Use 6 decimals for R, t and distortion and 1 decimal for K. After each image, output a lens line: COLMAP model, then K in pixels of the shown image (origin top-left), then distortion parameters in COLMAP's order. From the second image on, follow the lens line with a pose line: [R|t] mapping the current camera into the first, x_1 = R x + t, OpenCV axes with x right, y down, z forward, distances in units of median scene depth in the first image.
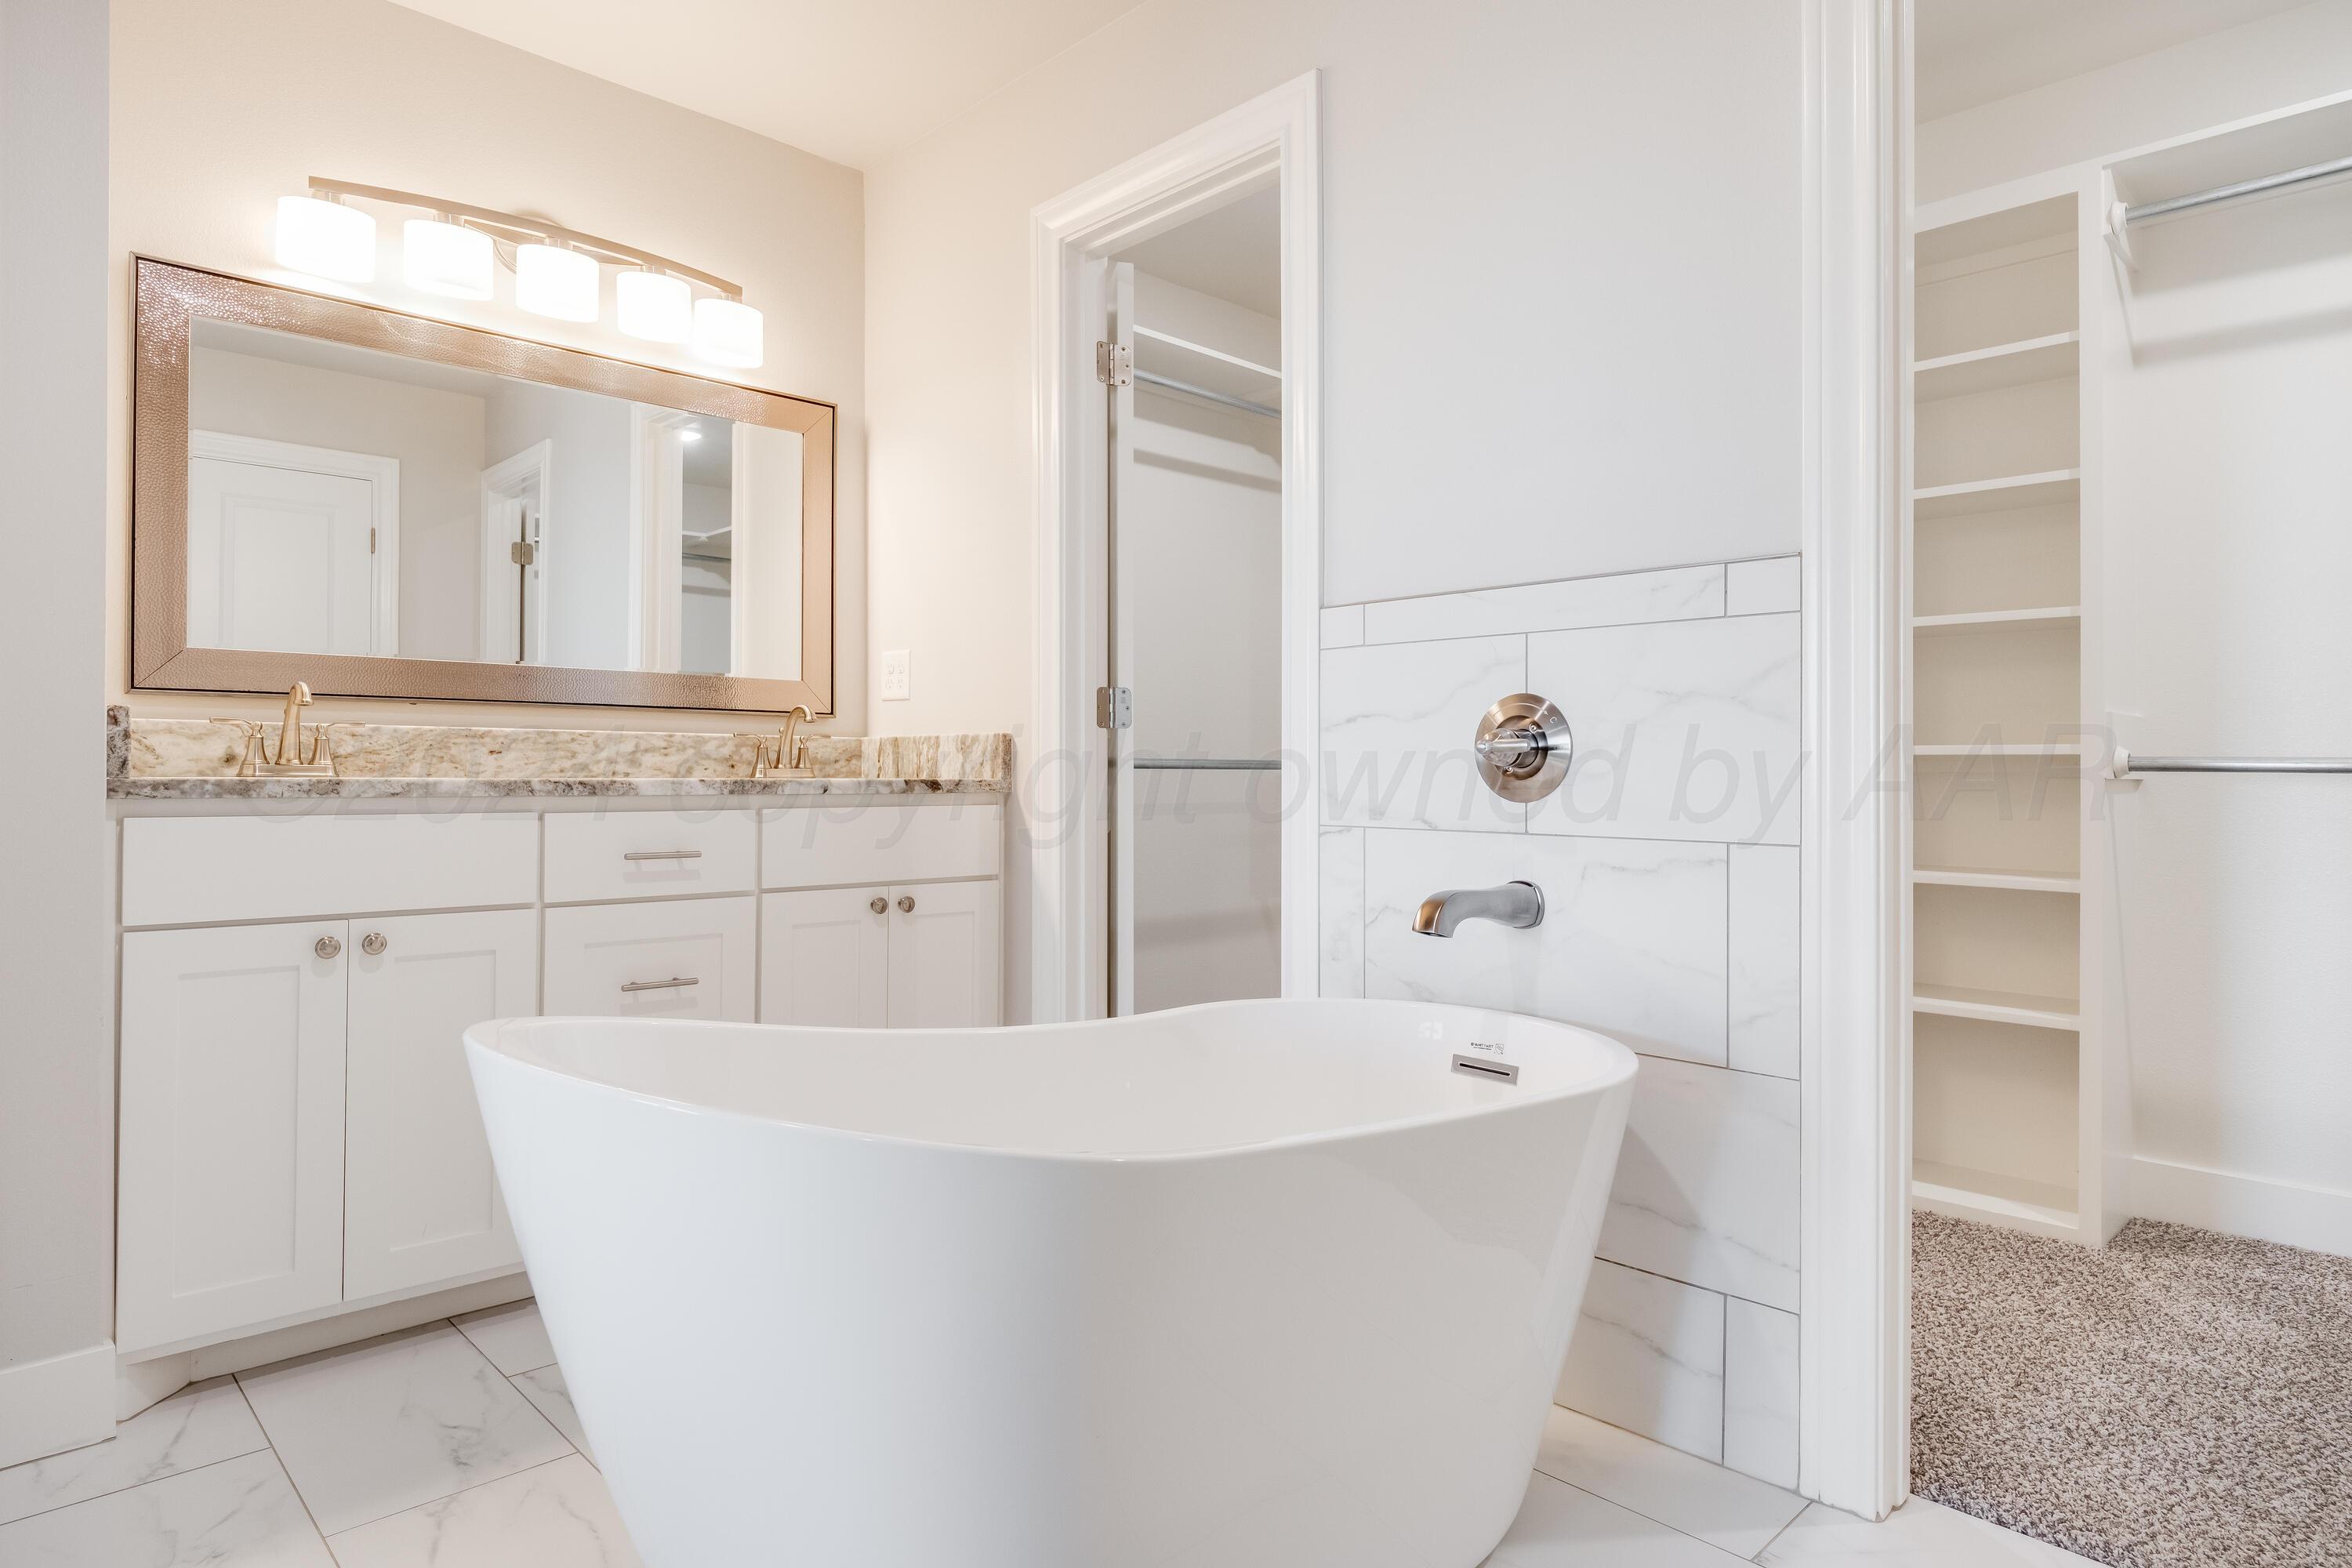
lens RADIAL K [[1322.1, 0, 1173.8], [0, 1322.1, 810.0], [0, 0, 1]] dist [-0.004599, -0.001580]
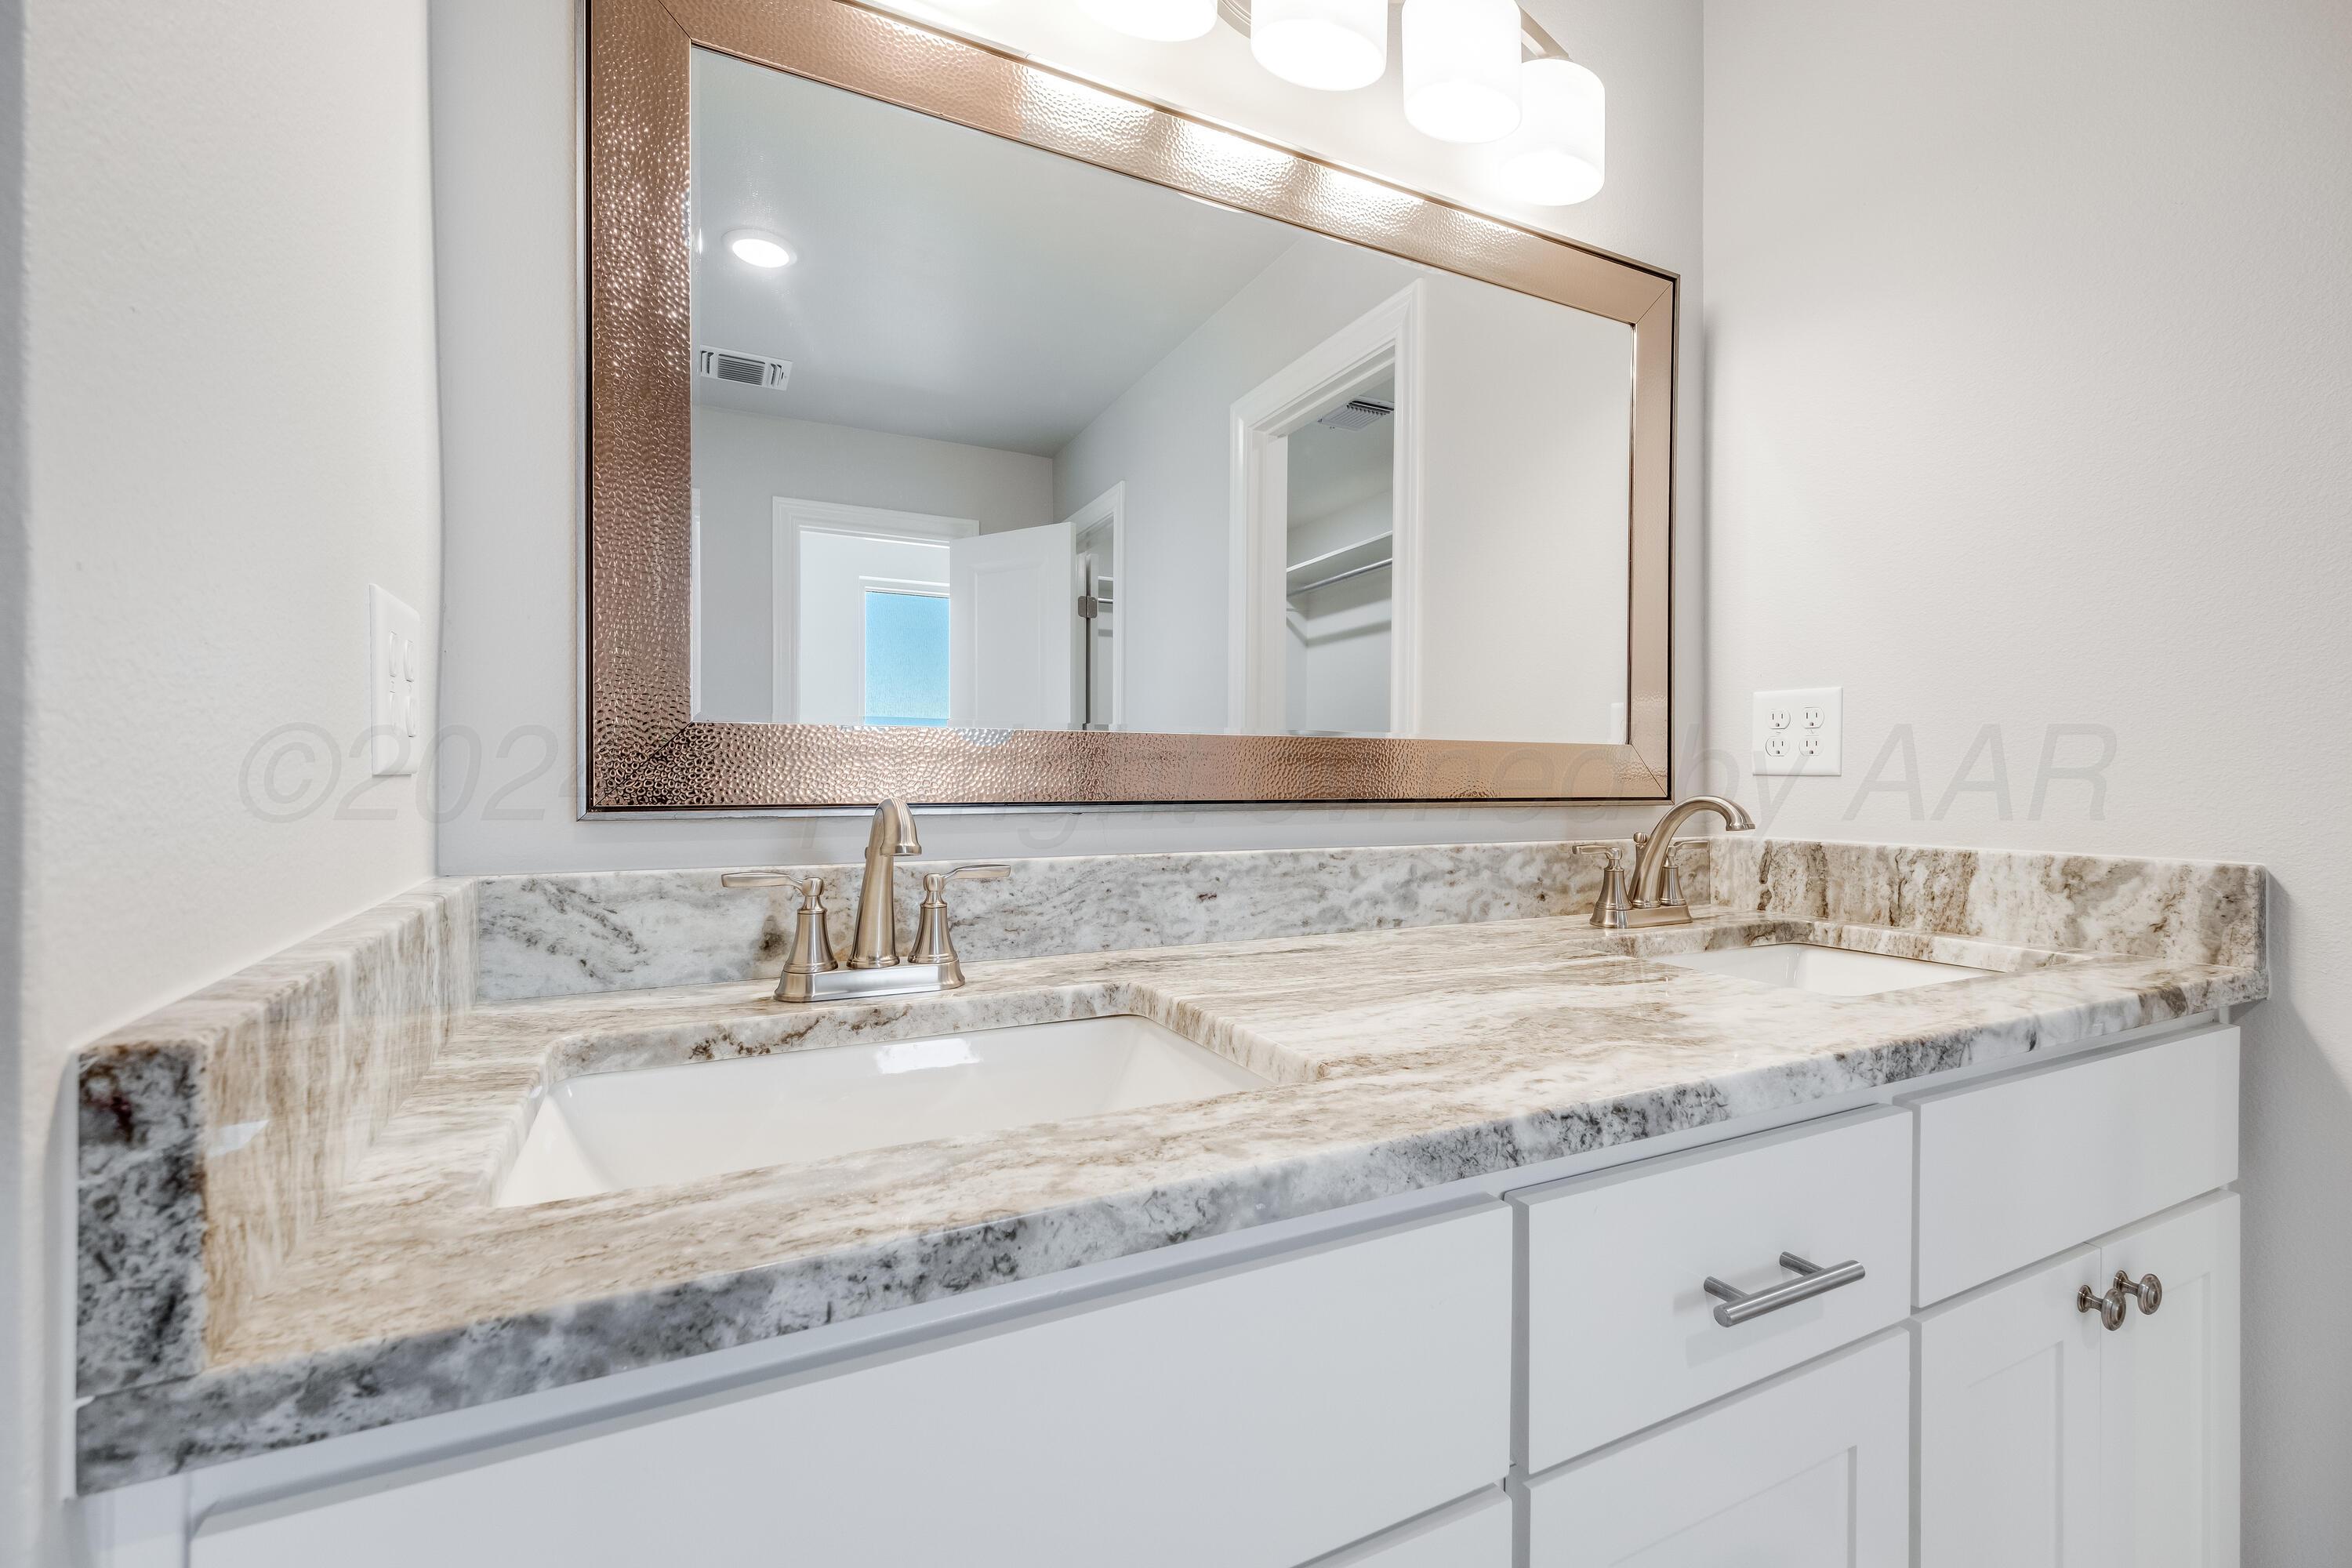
lens RADIAL K [[972.7, 0, 1176.0], [0, 972.7, 784.0], [0, 0, 1]] dist [0.029322, -0.017357]
pose [[0.954093, 0.000671, -0.299510, -0.422835], [-0.007898, 0.999706, -0.022920, -0.084313], [0.299407, 0.024233, 0.953818, 0.637375]]
